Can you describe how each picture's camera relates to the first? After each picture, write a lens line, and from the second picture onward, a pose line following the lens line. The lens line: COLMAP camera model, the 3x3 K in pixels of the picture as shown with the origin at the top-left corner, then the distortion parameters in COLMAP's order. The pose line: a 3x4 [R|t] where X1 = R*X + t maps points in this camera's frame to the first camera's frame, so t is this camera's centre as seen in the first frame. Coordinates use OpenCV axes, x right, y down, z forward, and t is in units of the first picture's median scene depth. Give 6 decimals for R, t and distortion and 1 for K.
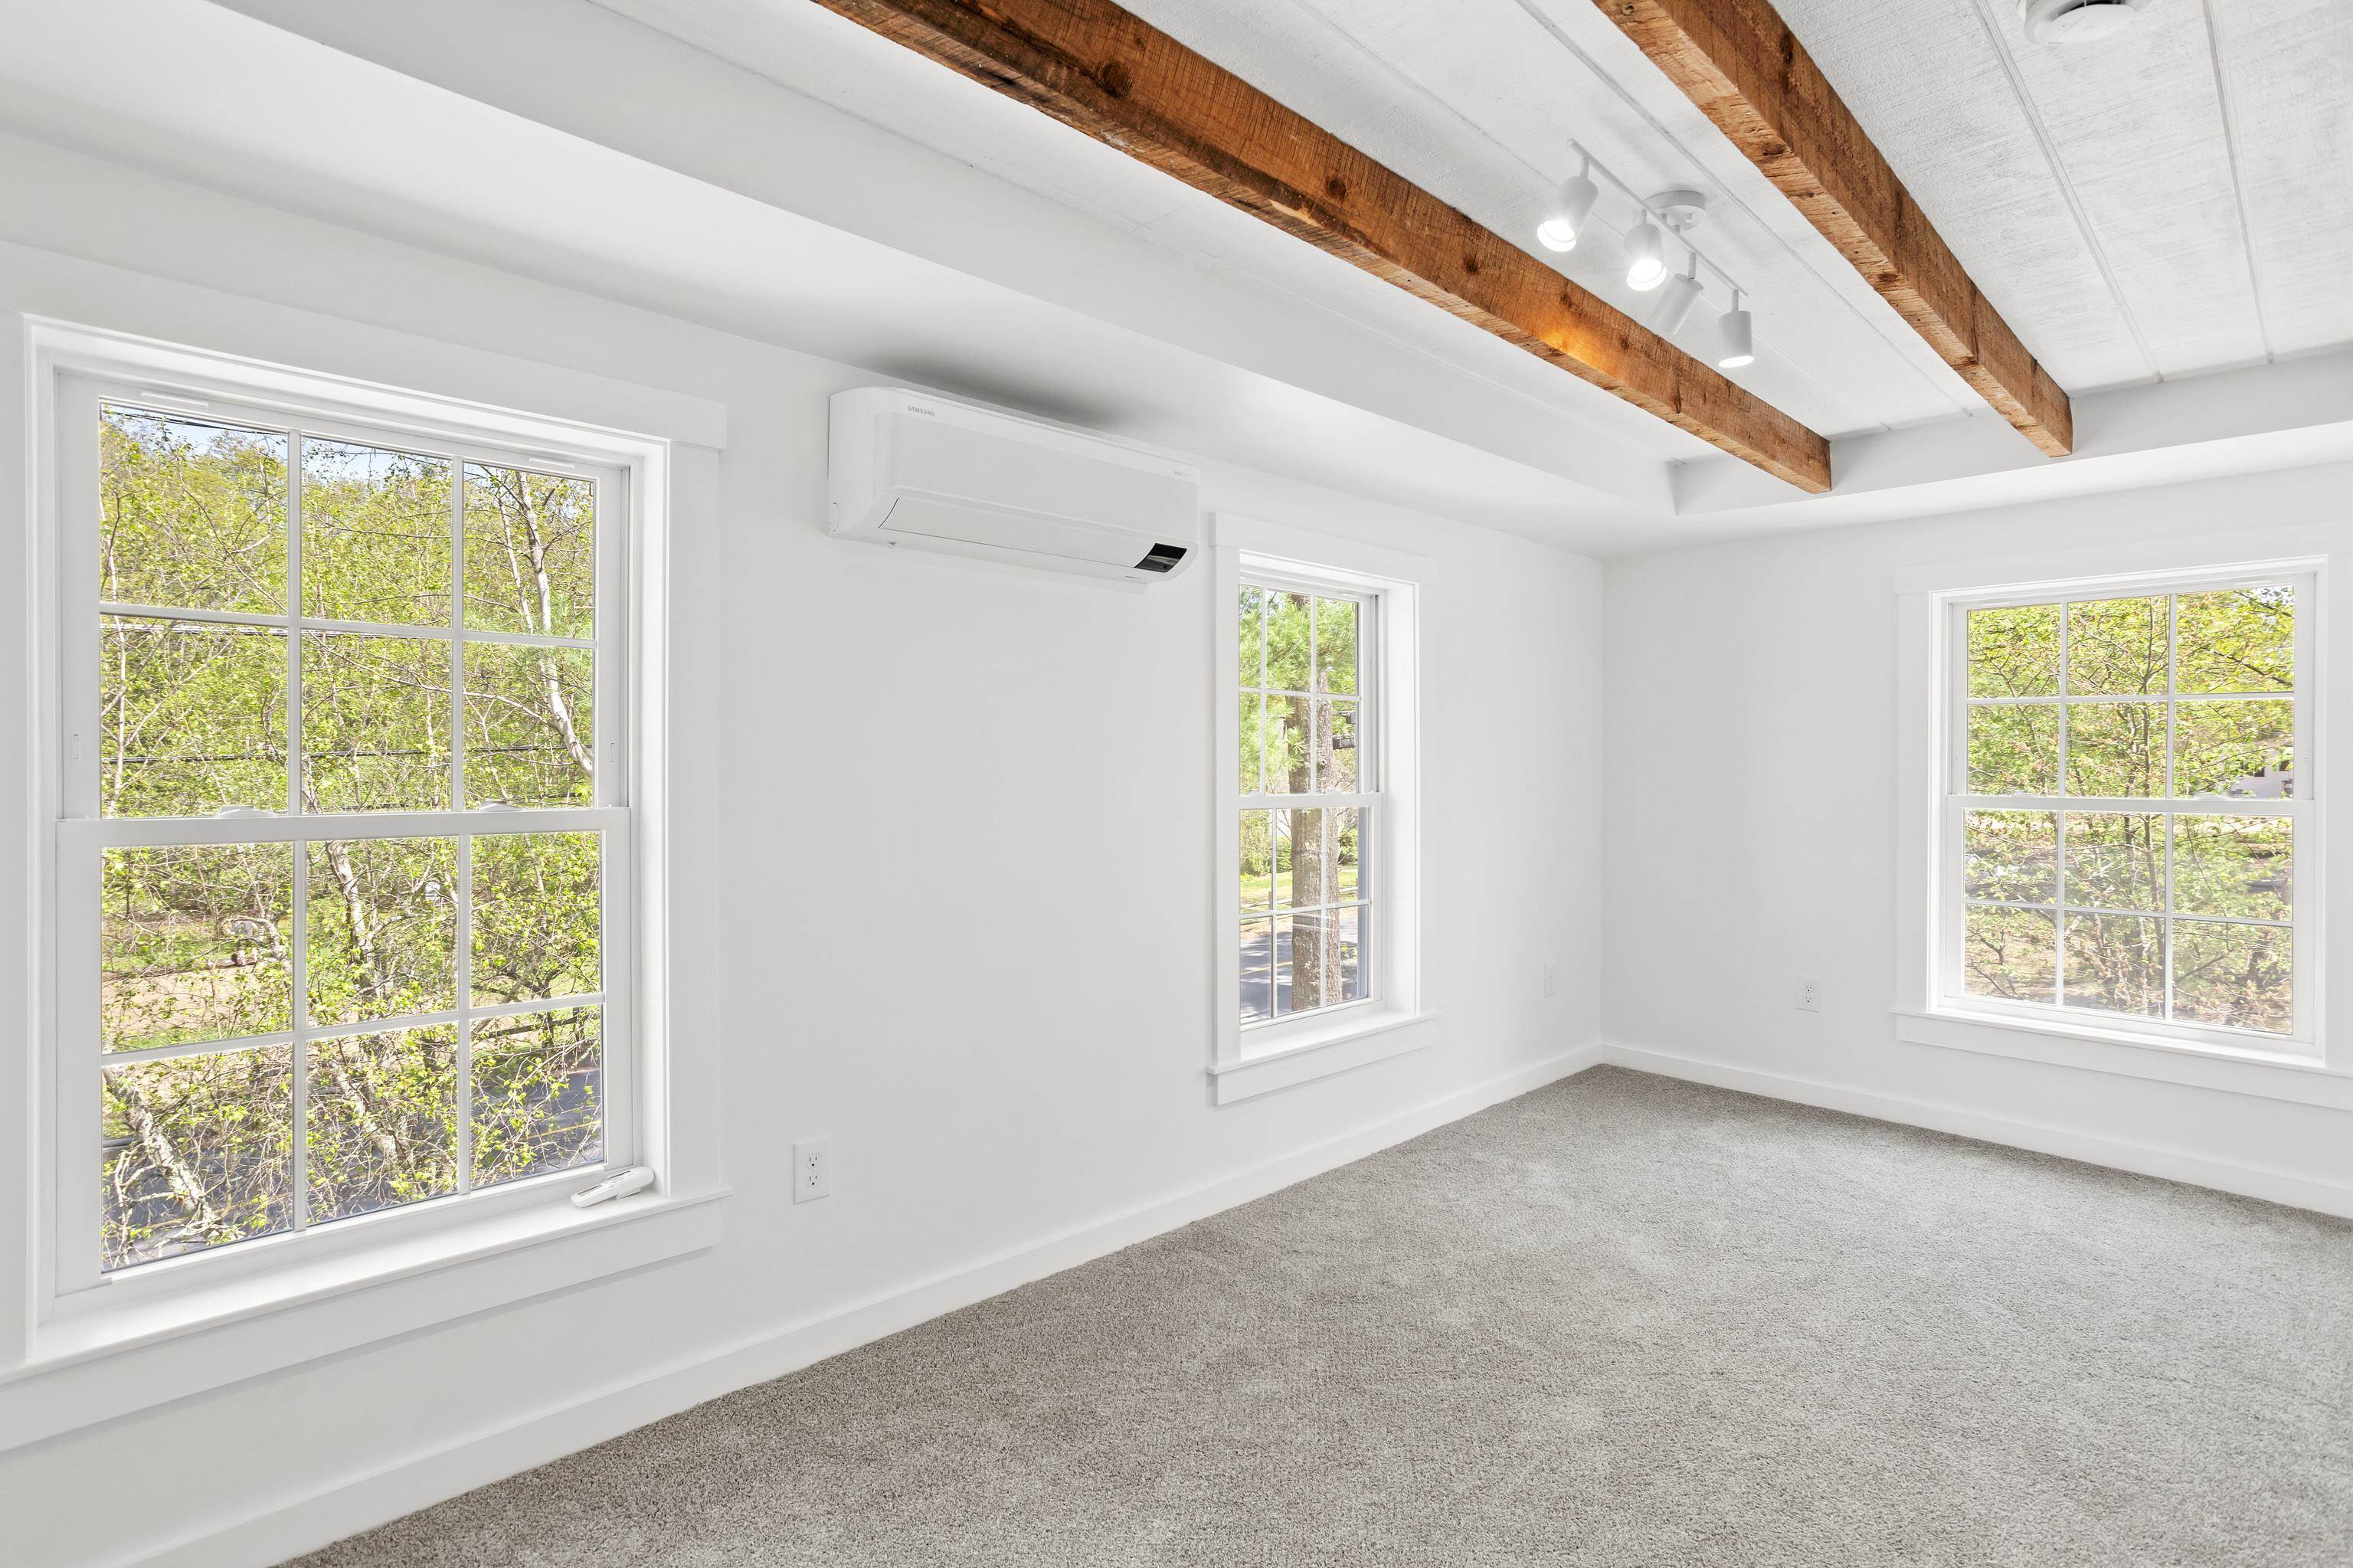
lens RADIAL K [[1144.2, 0, 1182.6], [0, 1144.2, 773.9], [0, 0, 1]] dist [-0.030126, 0.015203]
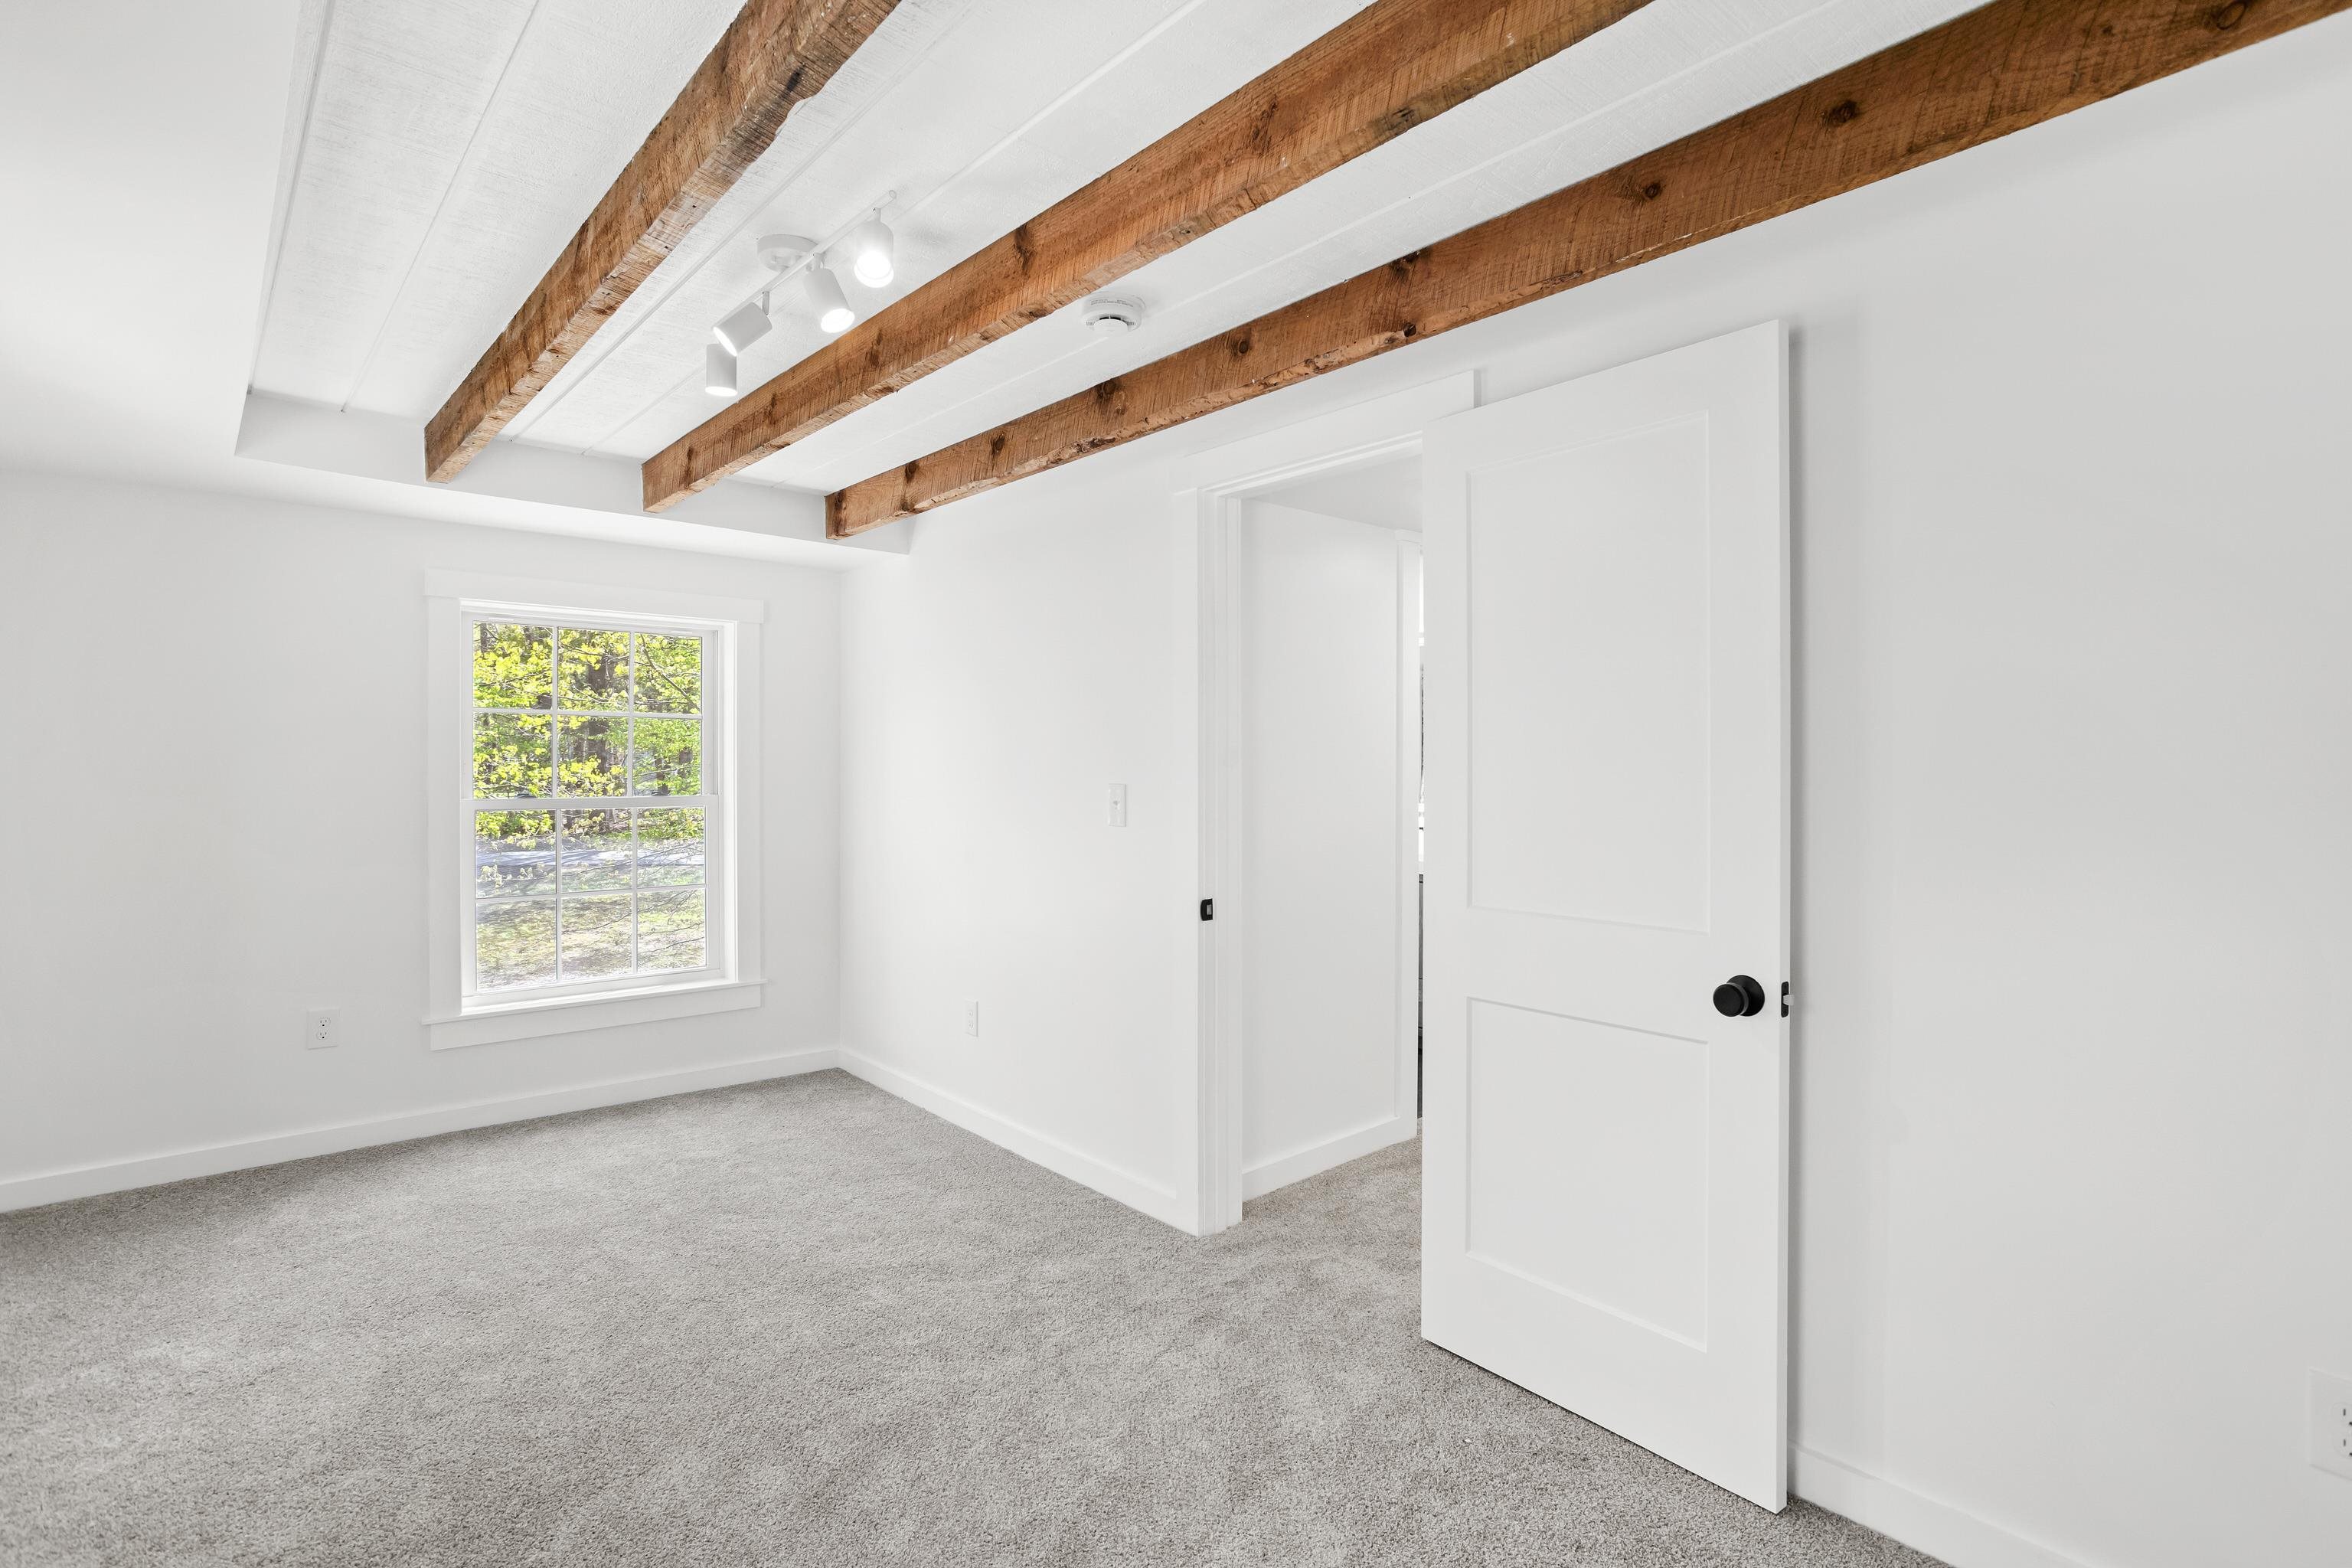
lens RADIAL K [[1143.7, 0, 1184.6], [0, 1143.7, 773.5], [0, 0, 1]] dist [-0.030126, 0.015203]
pose [[0.037982, -0.008609, 0.999241, -0.368755], [0.012751, 0.999886, 0.008130, -0.005901], [-0.999197, 0.012432, 0.038088, 0.355823]]
